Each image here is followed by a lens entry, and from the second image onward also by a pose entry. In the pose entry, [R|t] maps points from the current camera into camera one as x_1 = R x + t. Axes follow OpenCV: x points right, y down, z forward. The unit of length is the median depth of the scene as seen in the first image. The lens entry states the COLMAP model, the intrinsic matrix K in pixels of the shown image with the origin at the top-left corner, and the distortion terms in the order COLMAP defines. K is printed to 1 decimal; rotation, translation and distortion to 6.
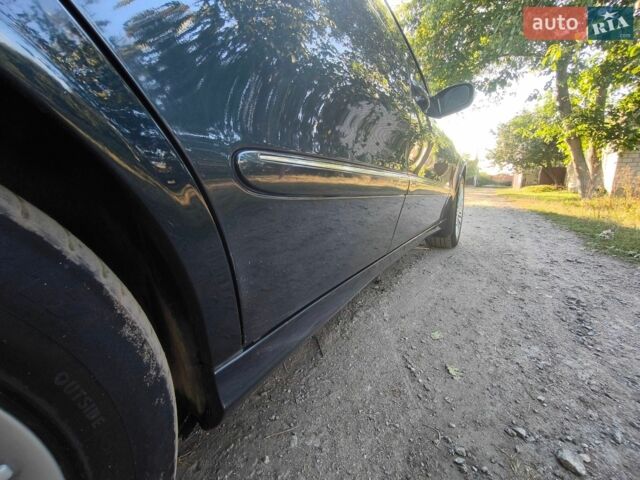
lens RADIAL K [[265.8, 0, 320.0], [0, 265.8, 240.0], [0, 0, 1]] dist [-0.002216, -0.000971]
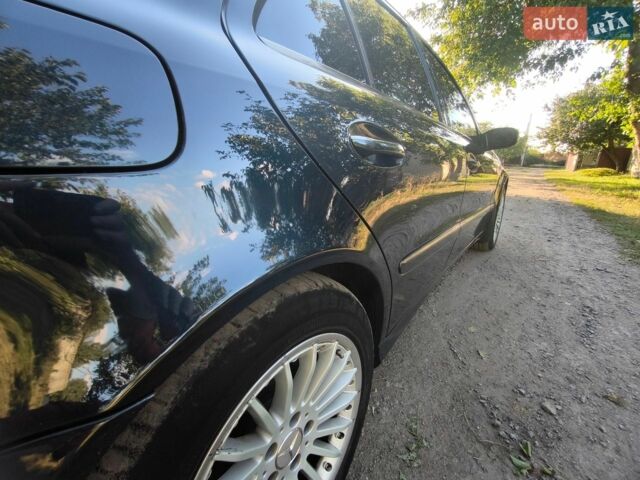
lens RADIAL K [[265.8, 0, 320.0], [0, 265.8, 240.0], [0, 0, 1]] dist [-0.002216, -0.000971]
pose [[0.993671, 0.035506, -0.106571, -0.104868], [-0.026505, 0.996052, 0.084721, -0.096511], [0.109158, -0.081360, 0.990689, -0.203822]]
